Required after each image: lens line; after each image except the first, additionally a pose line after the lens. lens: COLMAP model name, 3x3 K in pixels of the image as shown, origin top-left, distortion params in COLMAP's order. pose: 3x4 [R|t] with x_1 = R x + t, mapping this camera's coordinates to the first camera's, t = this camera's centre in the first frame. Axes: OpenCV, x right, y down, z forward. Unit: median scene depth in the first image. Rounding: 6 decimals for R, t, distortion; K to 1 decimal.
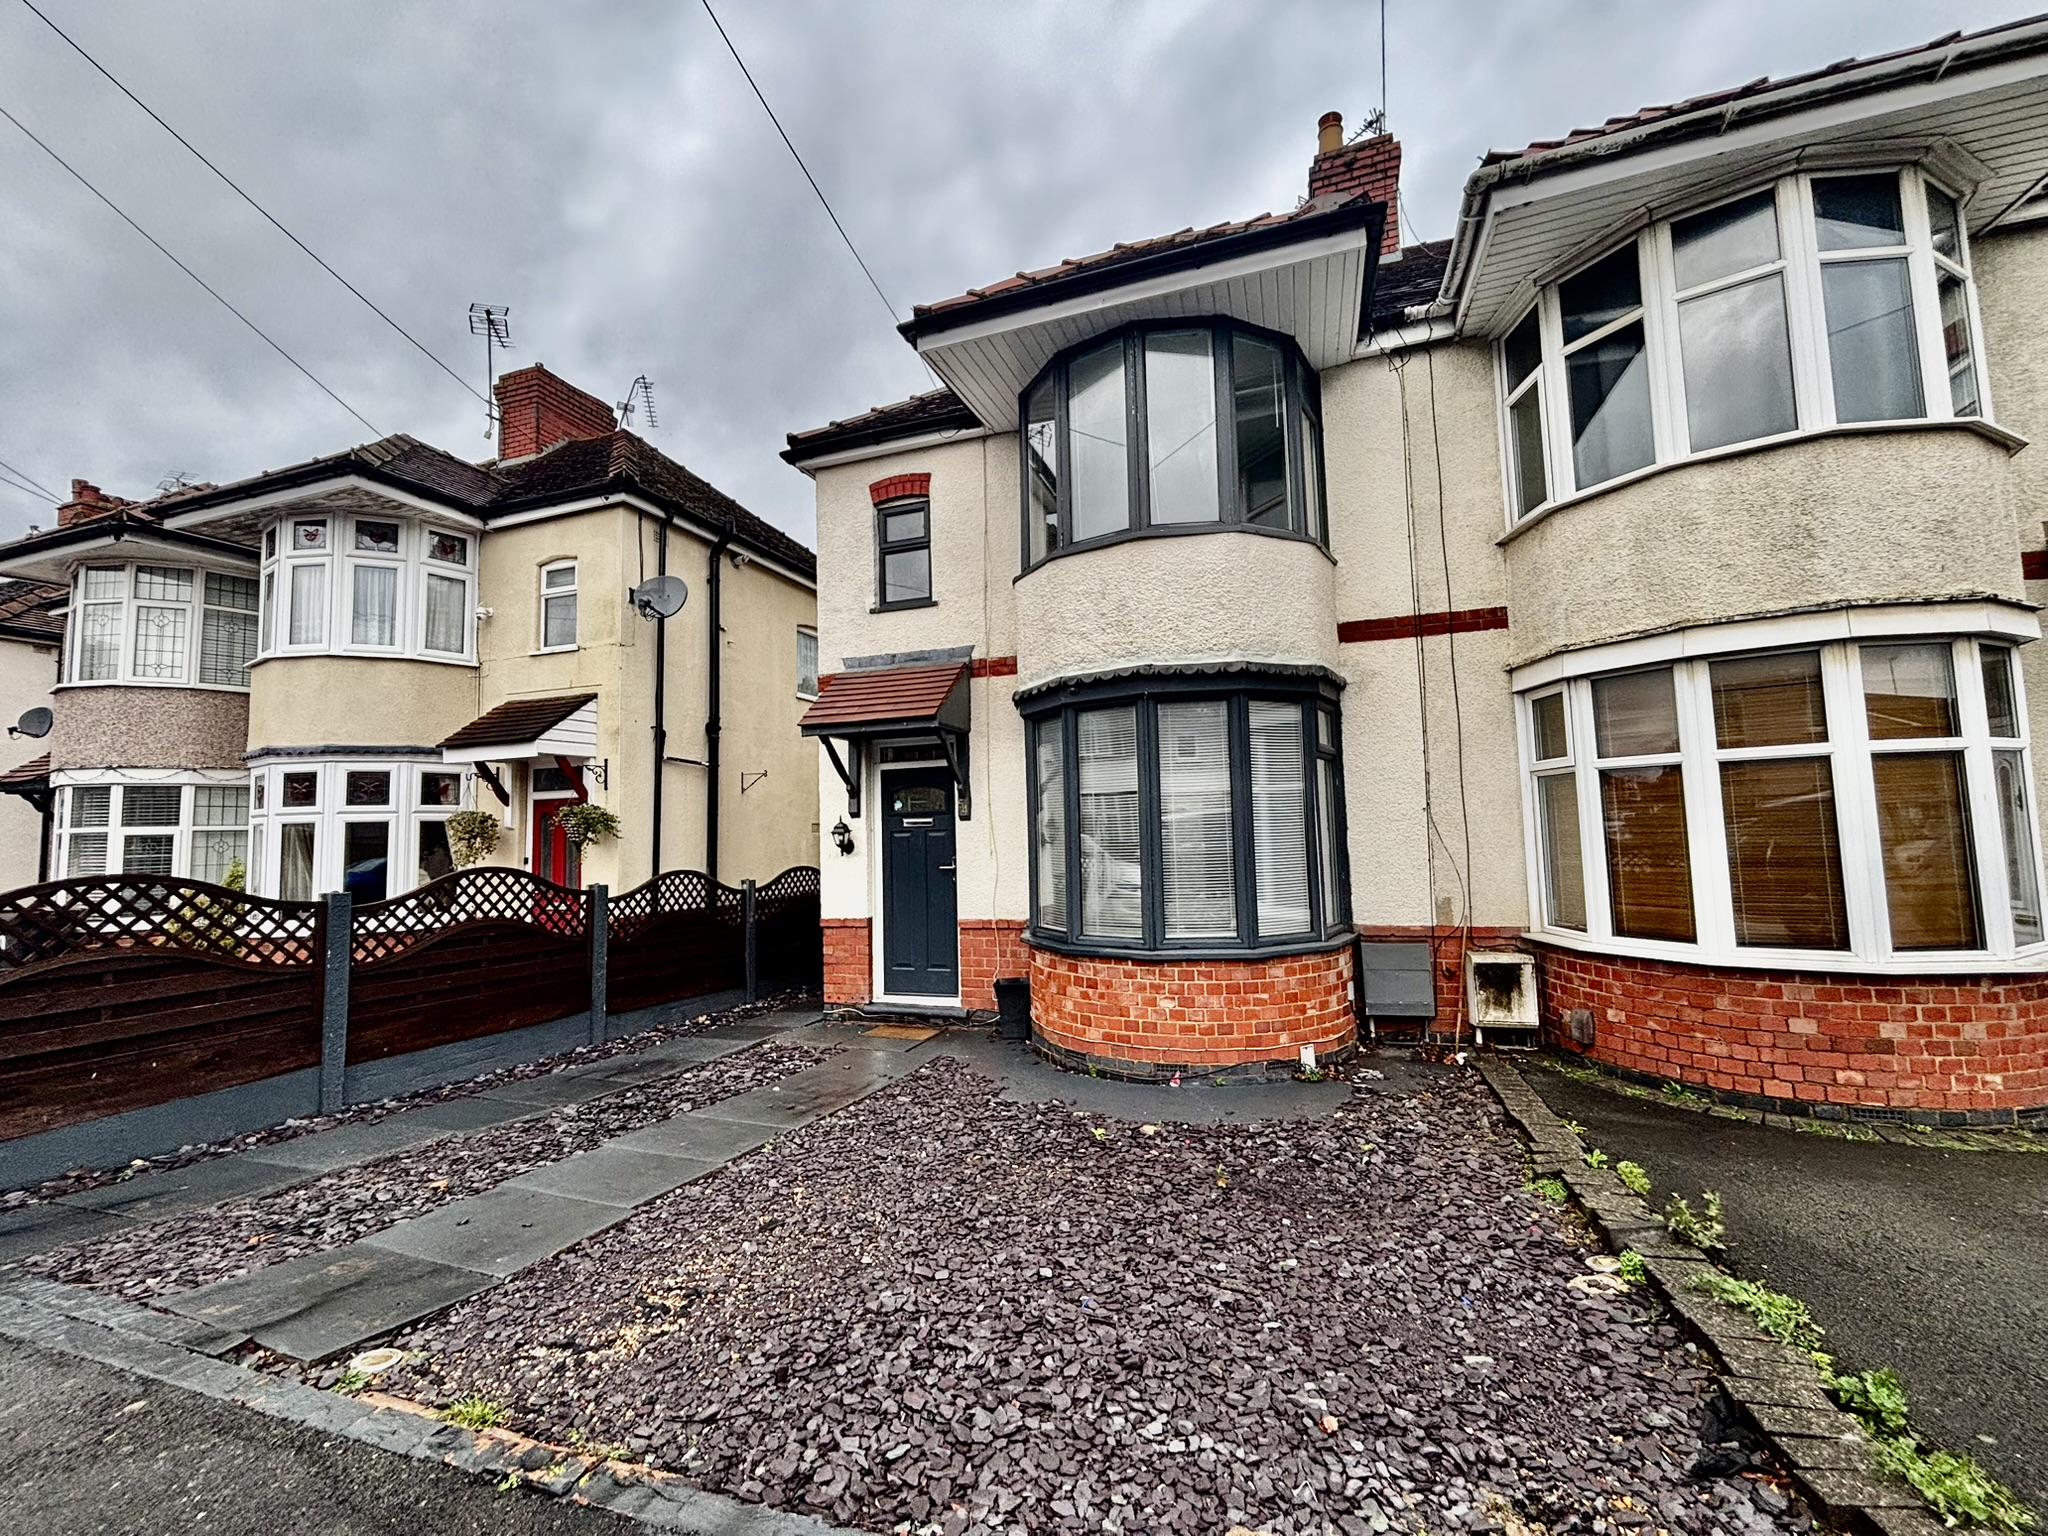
lens RADIAL K [[827.1, 0, 1022.6], [0, 827.1, 765.4], [0, 0, 1]] dist [-0.003837, 0.001481]
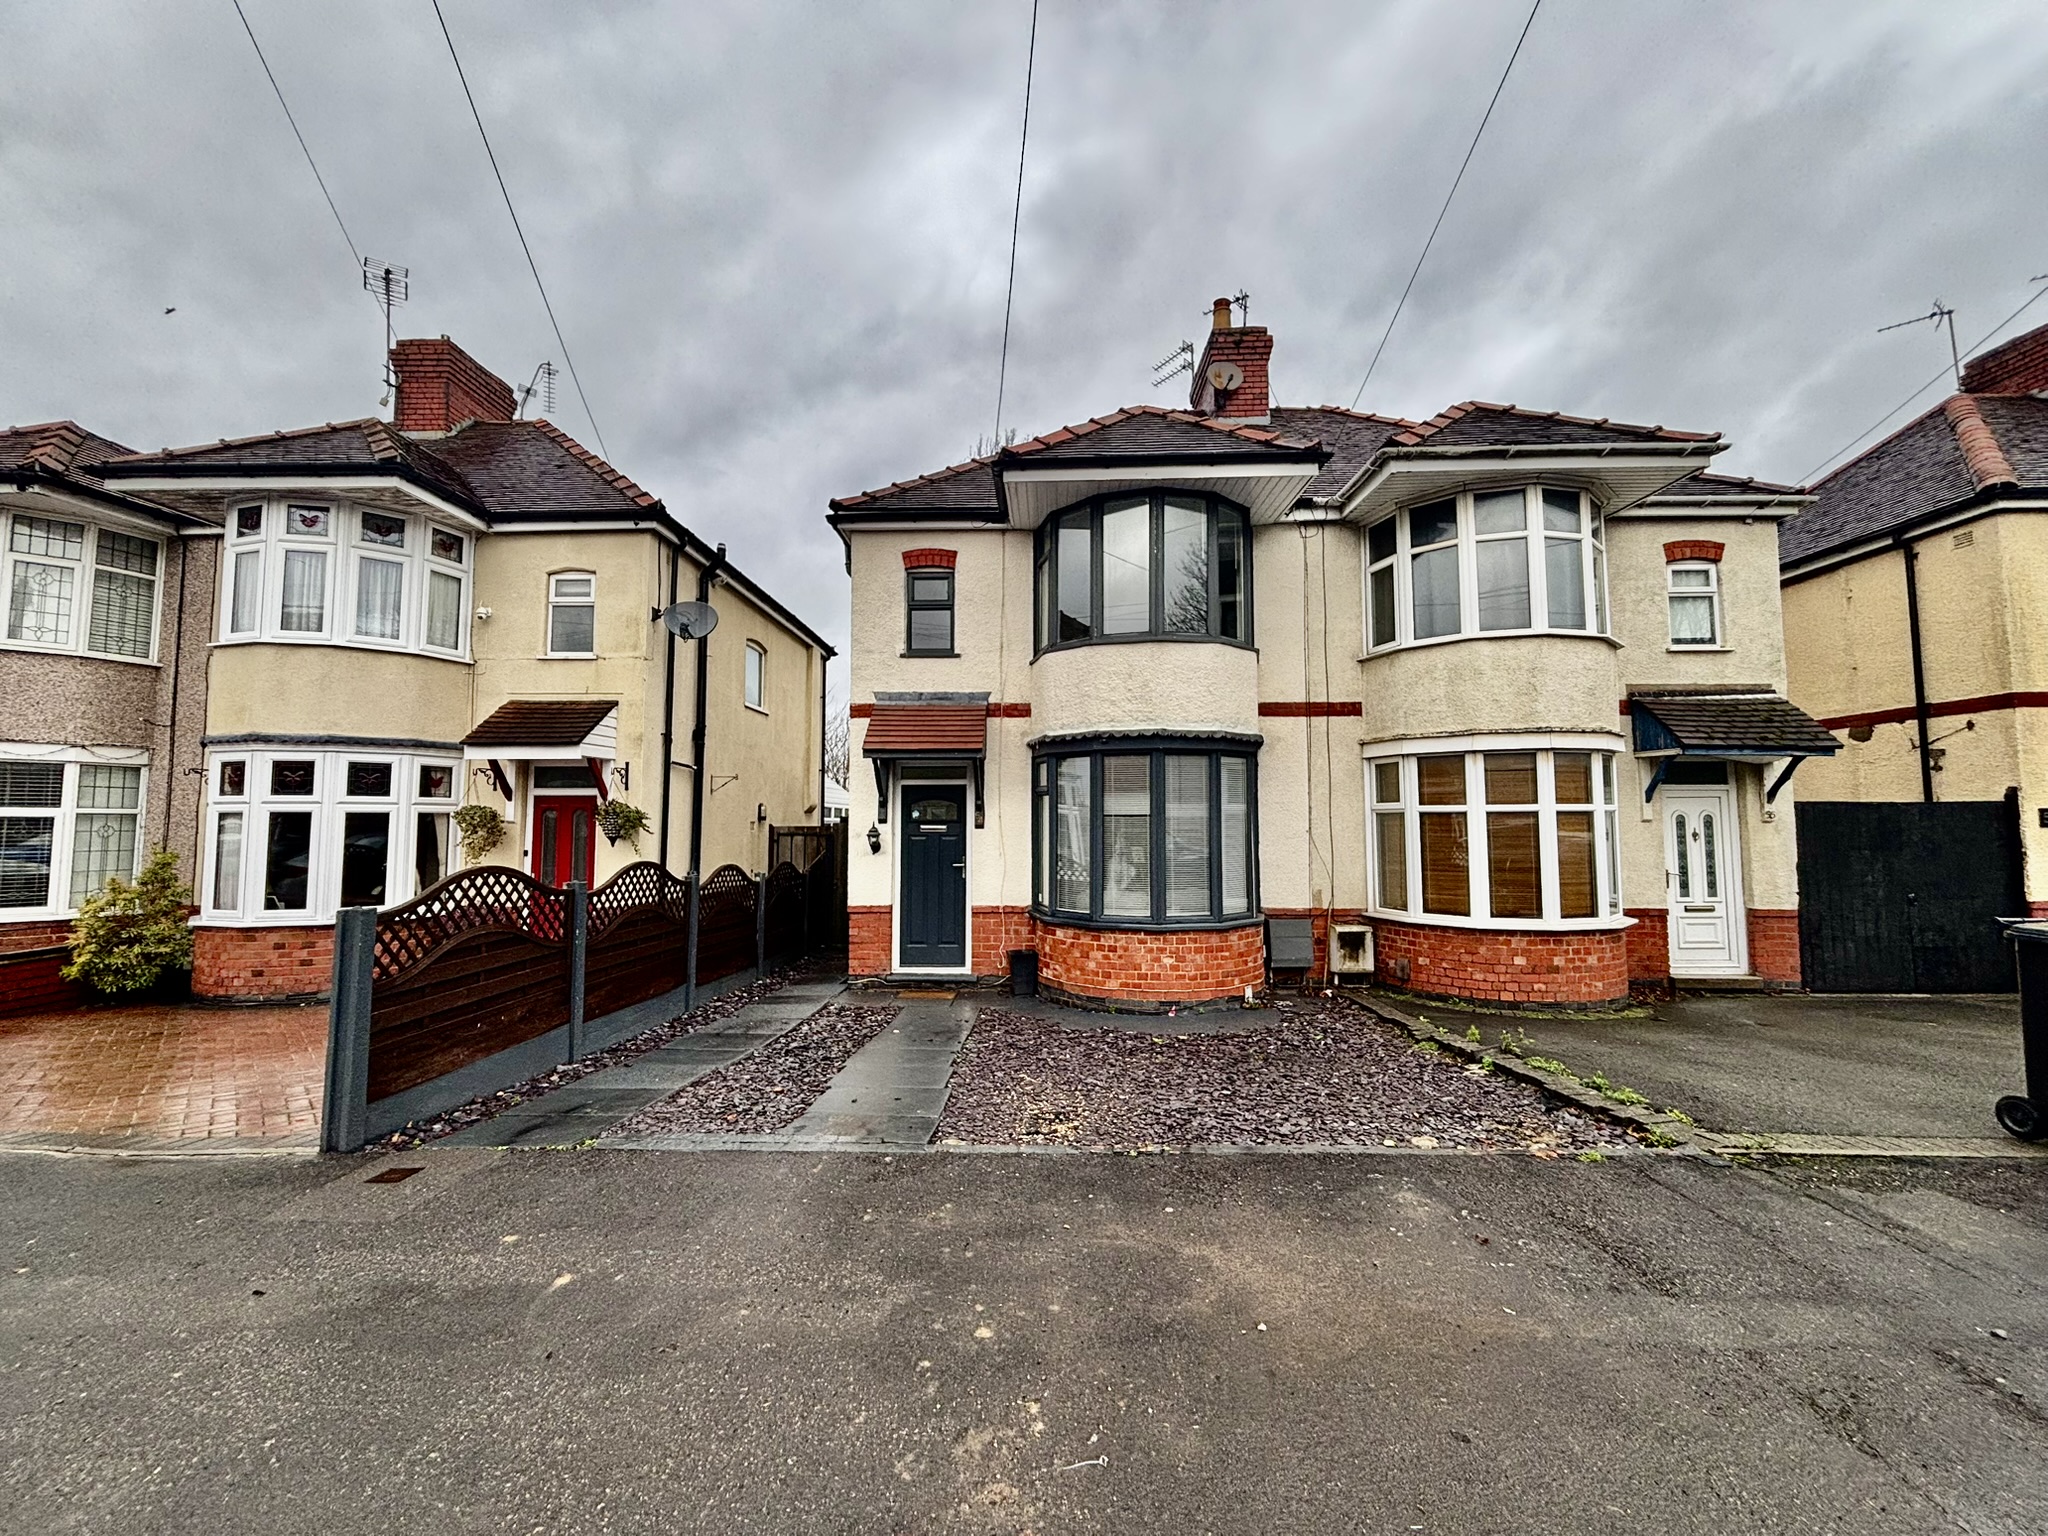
lens RADIAL K [[827.1, 0, 1018.0], [0, 827.1, 767.6], [0, 0, 1]] dist [-0.003837, 0.001481]
pose [[0.954376, 0.047011, 0.294885, -0.454817], [-0.049722, 0.998762, 0.001696, -0.038242], [-0.294440, -0.016280, 0.955531, -0.277074]]
